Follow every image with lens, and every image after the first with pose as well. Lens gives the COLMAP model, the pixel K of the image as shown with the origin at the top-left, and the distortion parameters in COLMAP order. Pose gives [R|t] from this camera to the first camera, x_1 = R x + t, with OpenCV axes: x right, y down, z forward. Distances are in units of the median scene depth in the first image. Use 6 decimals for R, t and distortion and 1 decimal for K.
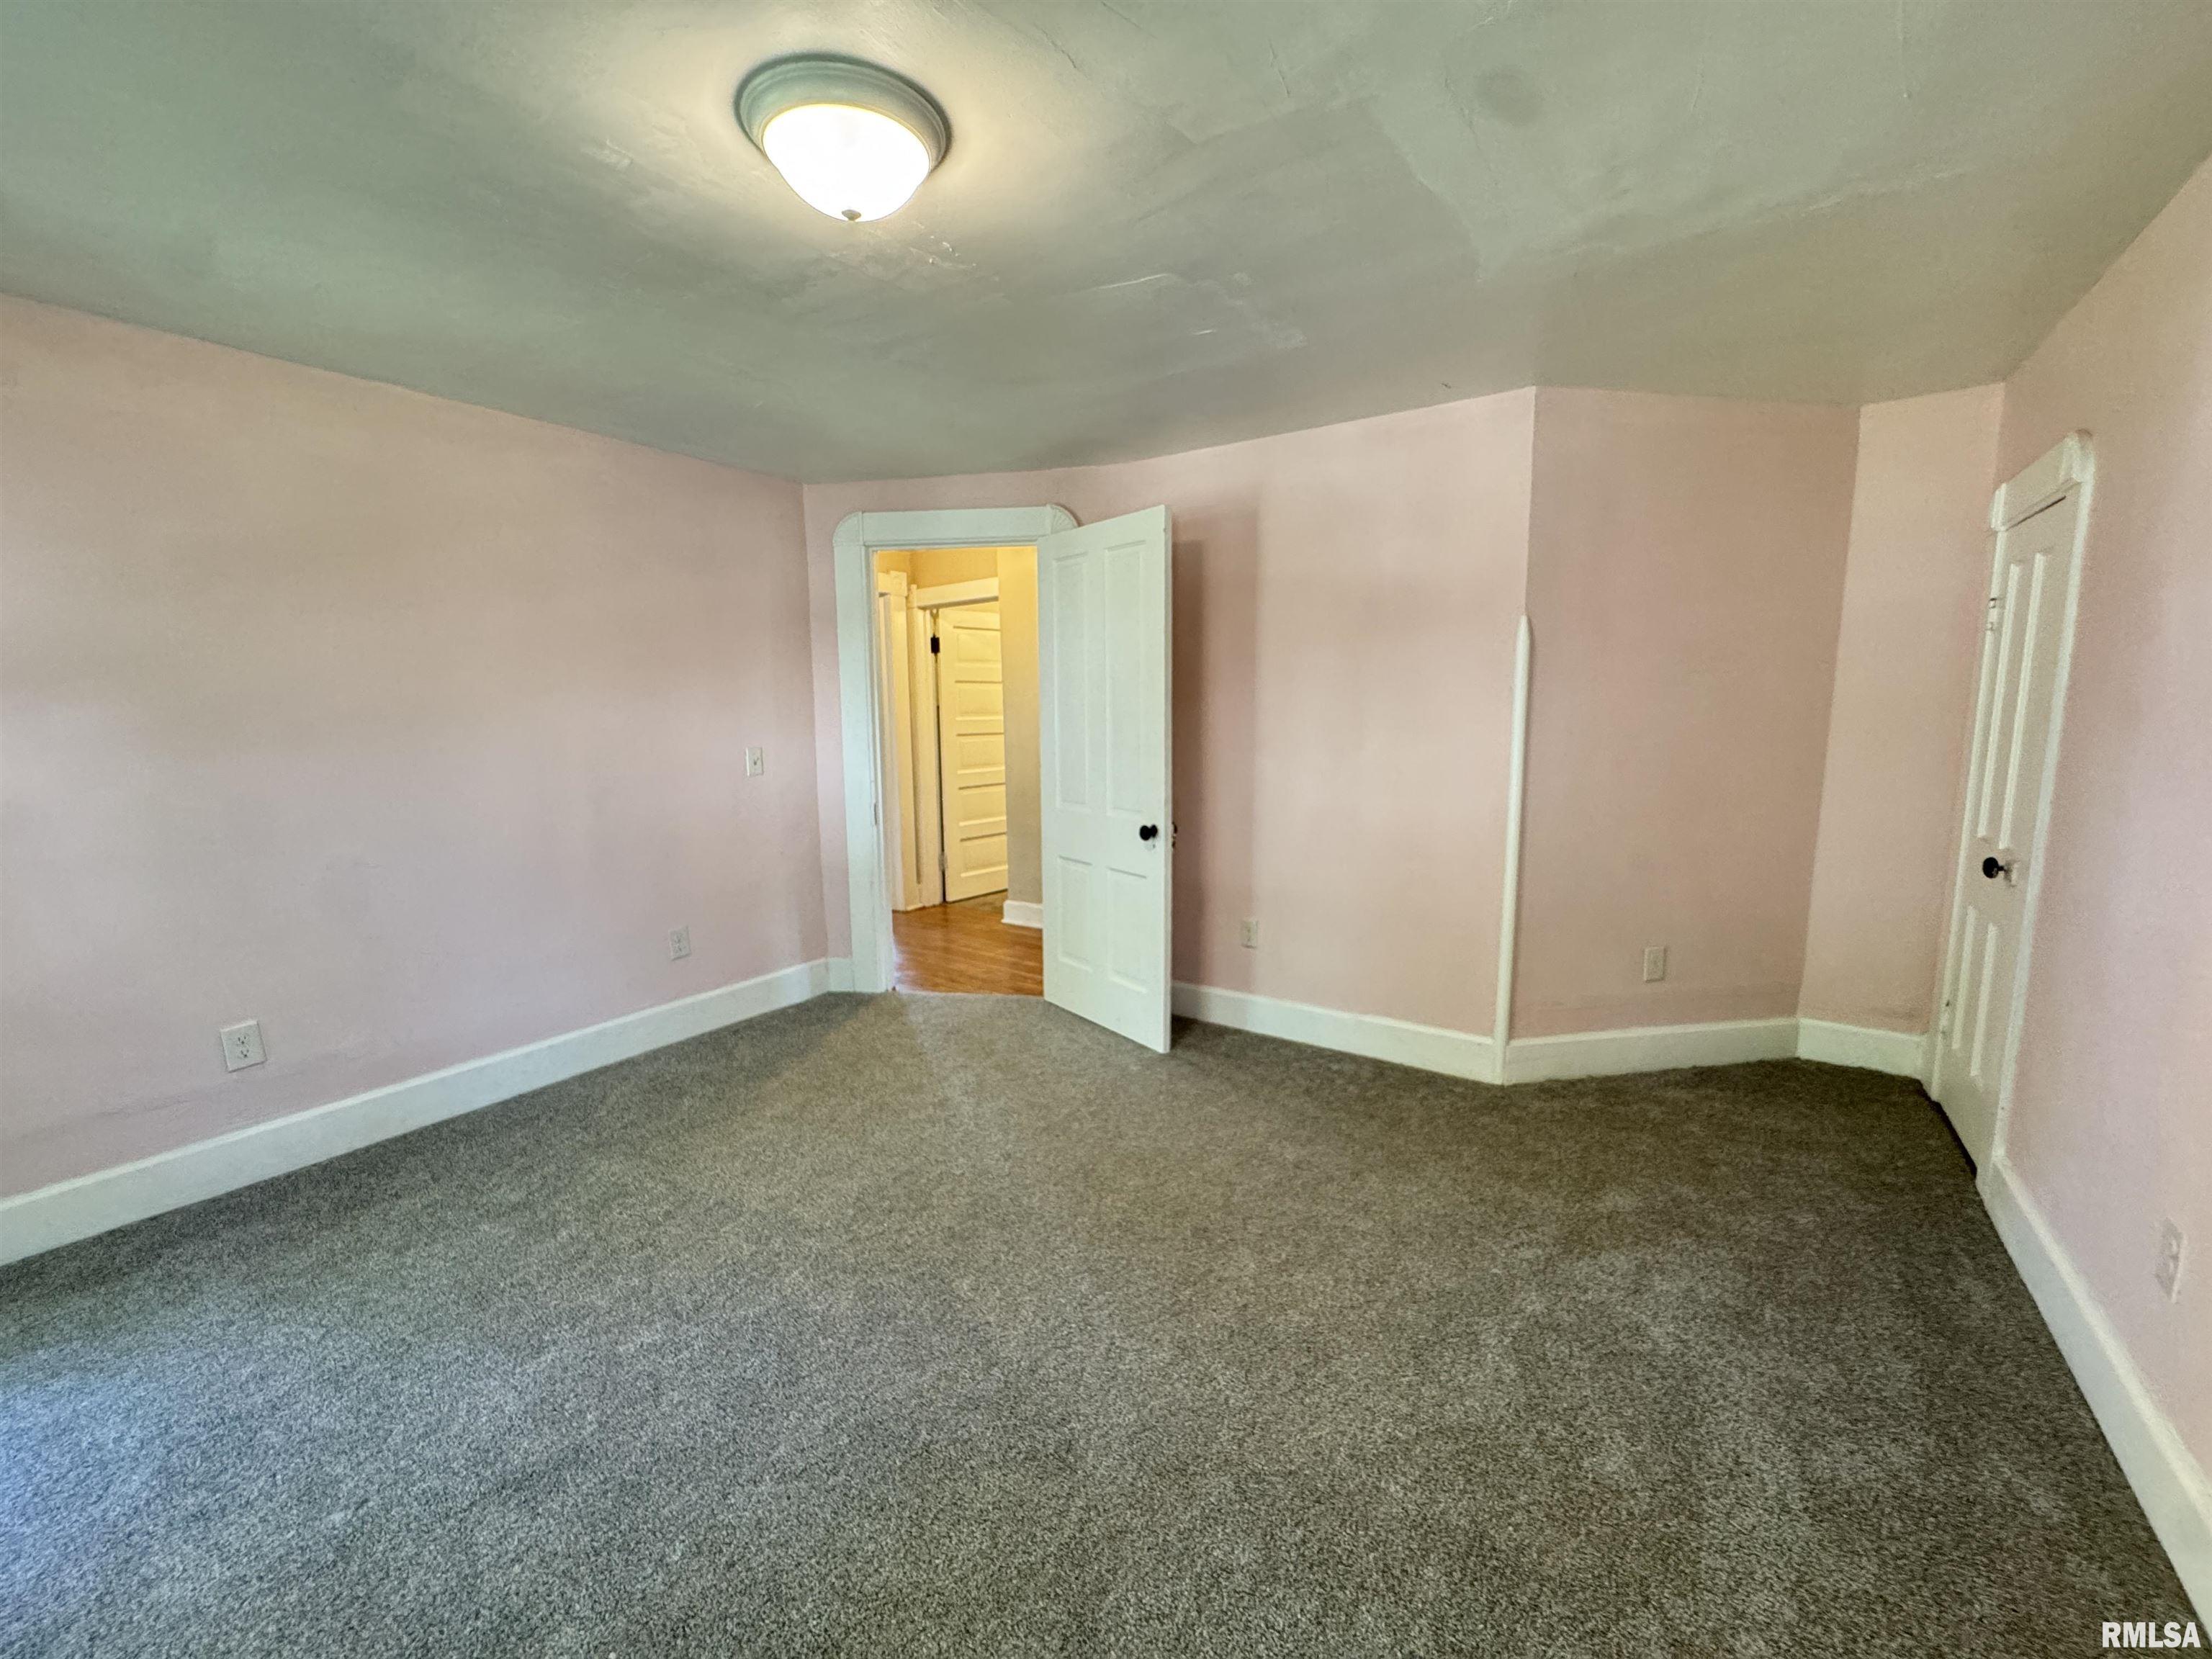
lens RADIAL K [[888.5, 0, 1101.0], [0, 888.5, 823.7], [0, 0, 1]] dist [-0.001973, -0.000283]
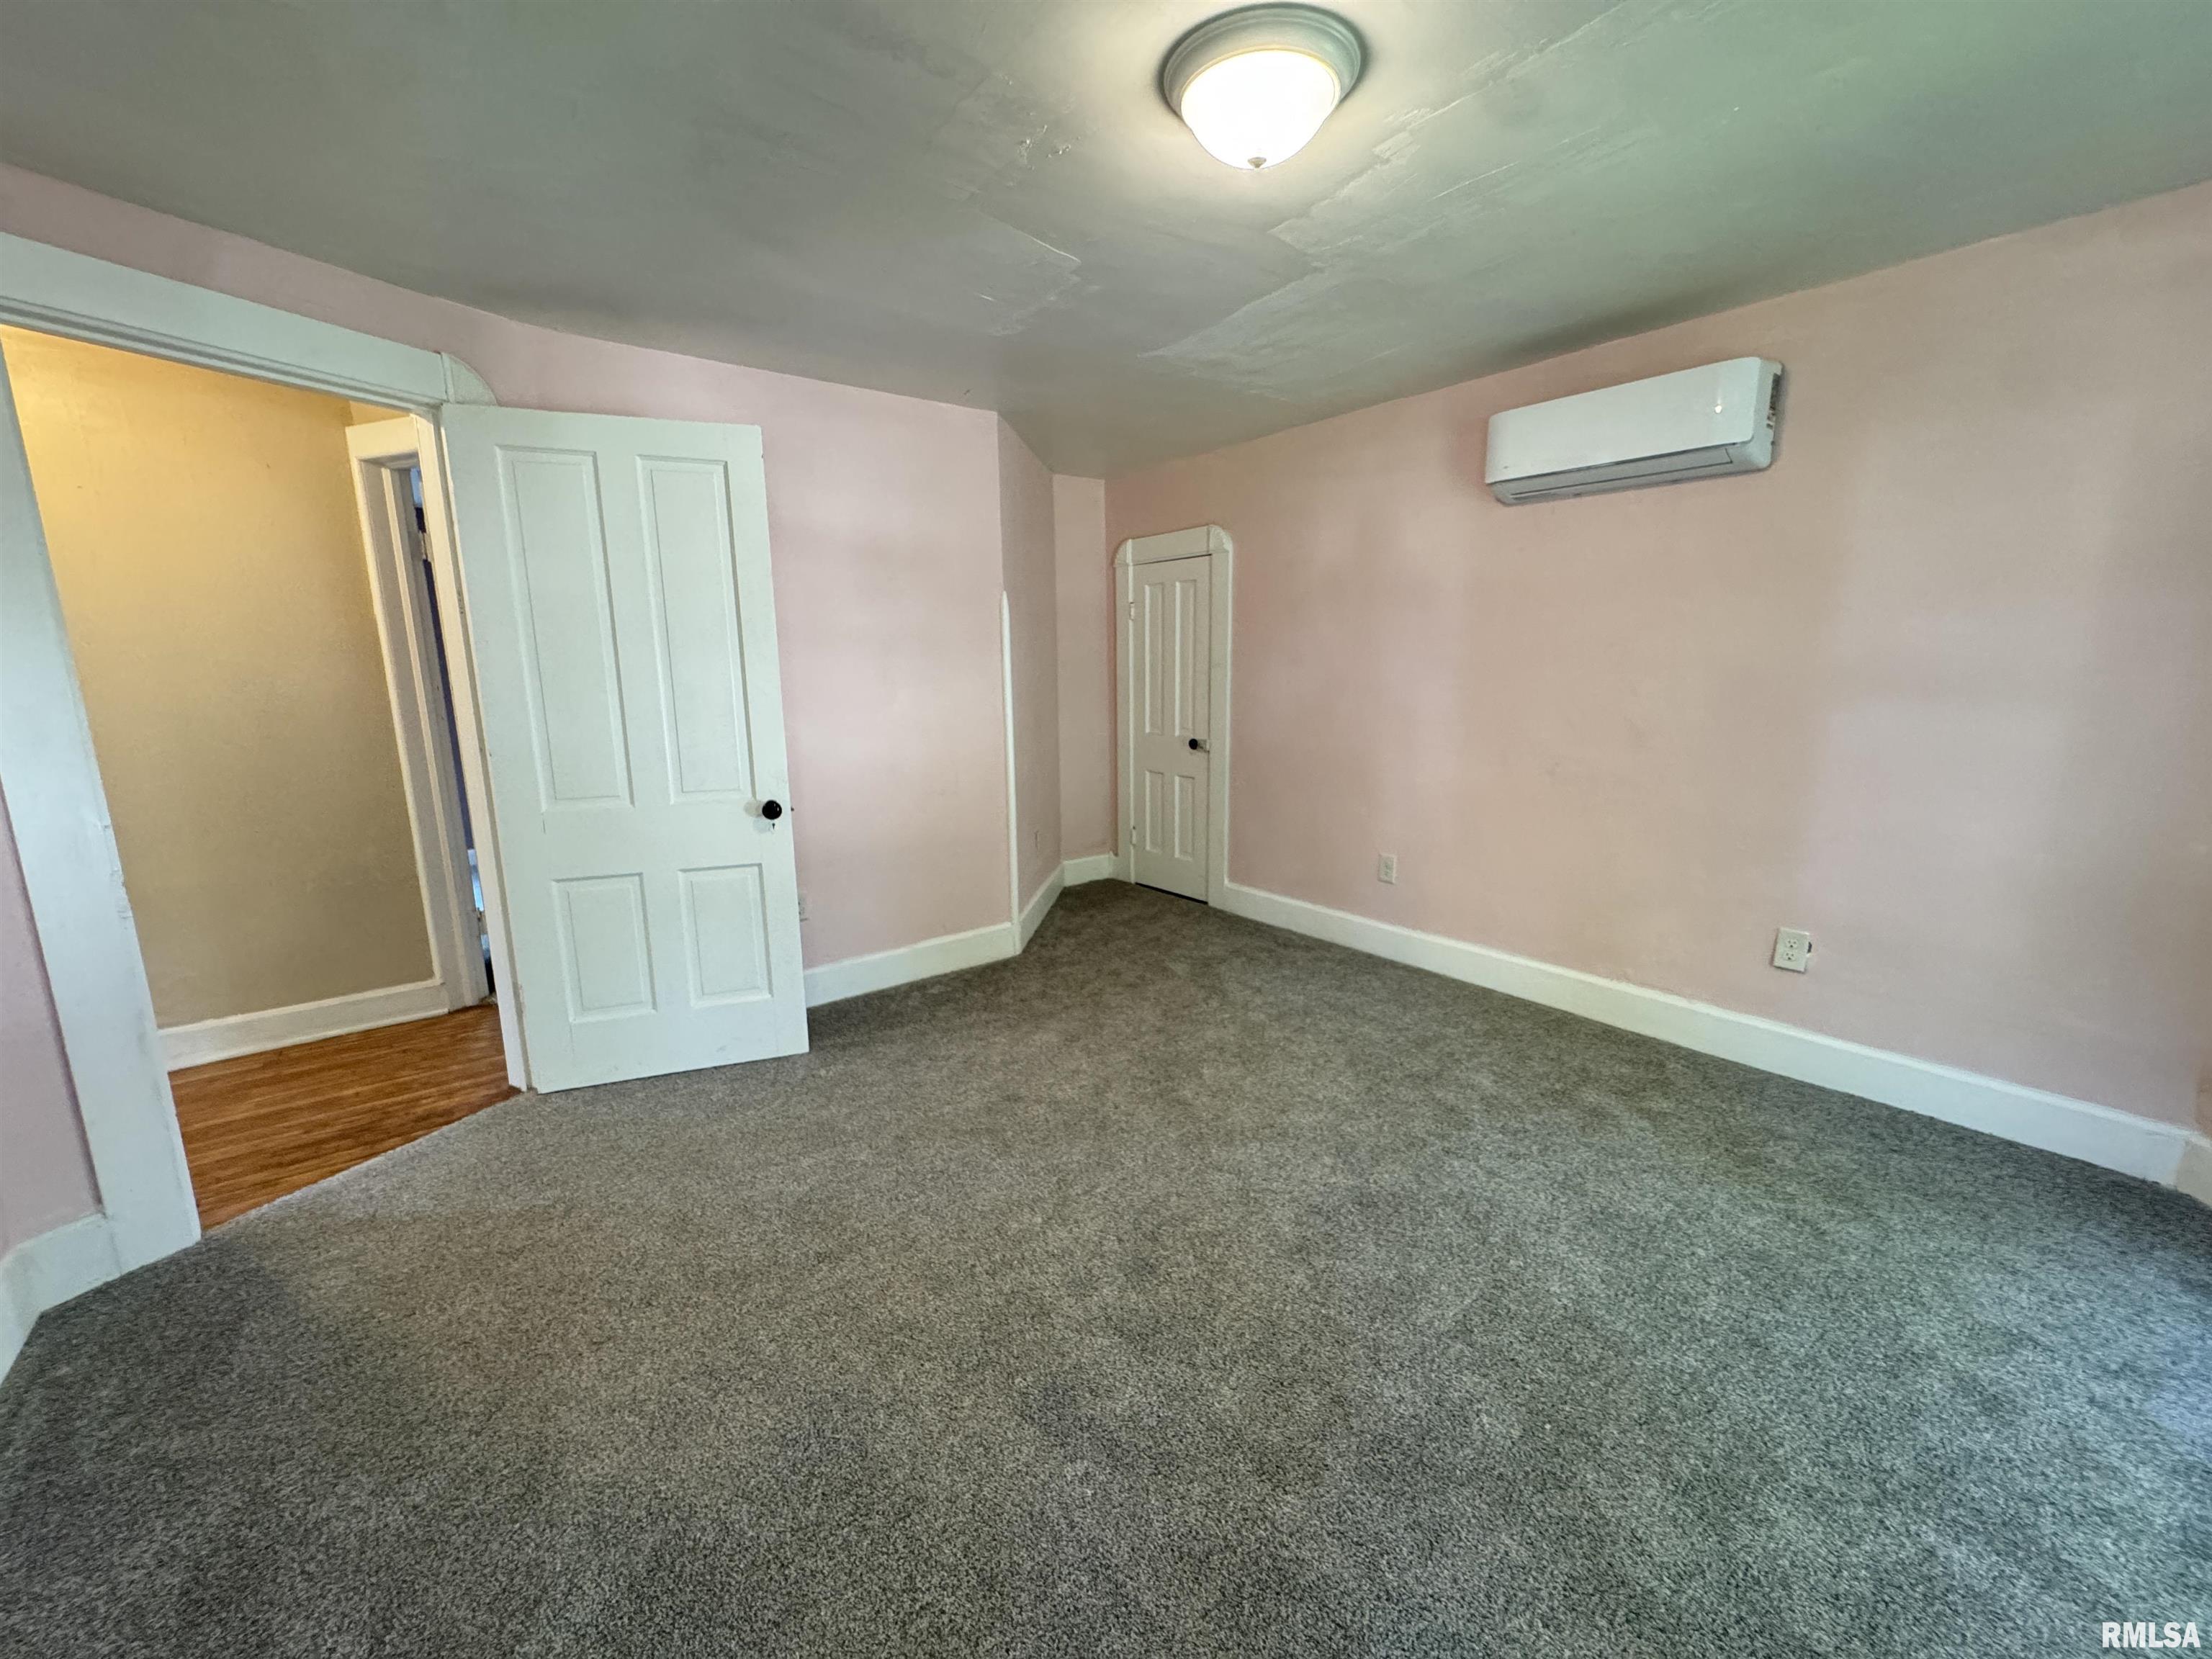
lens RADIAL K [[888.5, 0, 1101.0], [0, 888.5, 823.7], [0, 0, 1]] dist [-0.001973, -0.000283]
pose [[0.300988, -0.168481, 0.938627, -0.791492], [0.139428, 0.981467, 0.131460, -0.054912], [-0.943380, 0.091303, 0.318901, 0.507686]]
